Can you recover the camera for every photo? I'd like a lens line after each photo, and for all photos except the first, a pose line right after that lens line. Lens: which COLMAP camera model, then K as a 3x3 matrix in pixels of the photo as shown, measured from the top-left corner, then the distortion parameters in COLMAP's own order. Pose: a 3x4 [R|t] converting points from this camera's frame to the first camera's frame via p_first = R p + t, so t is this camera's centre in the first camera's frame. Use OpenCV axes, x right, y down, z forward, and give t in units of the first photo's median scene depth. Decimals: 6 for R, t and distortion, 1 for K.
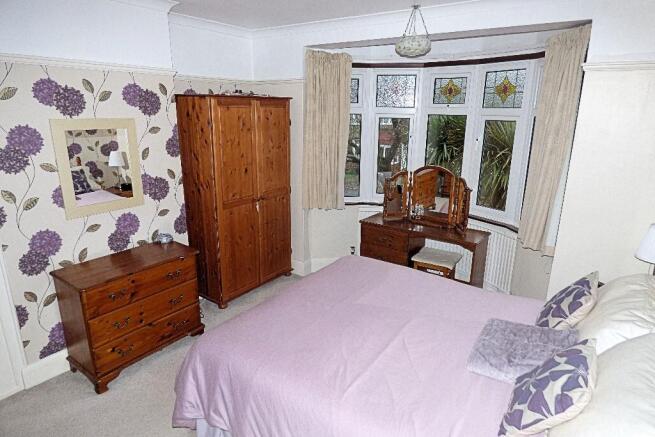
lens RADIAL K [[390.4, 0, 324.3], [0, 390.4, 222.4], [0, 0, 1]] dist [-0.022572, -0.002252]
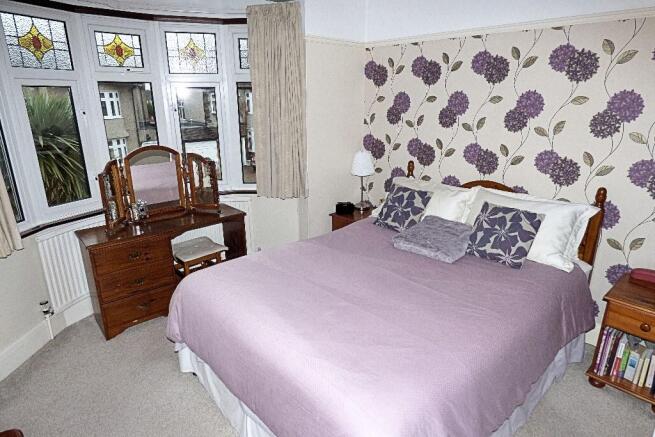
lens RADIAL K [[390.4, 0, 324.3], [0, 390.4, 216.1], [0, 0, 1]] dist [-0.022572, -0.002252]
pose [[-0.231412, 0.311973, -0.921478, 0.613378], [-0.233200, 0.901785, 0.363870, -0.233879], [0.944493, 0.299093, -0.135931, 0.841172]]
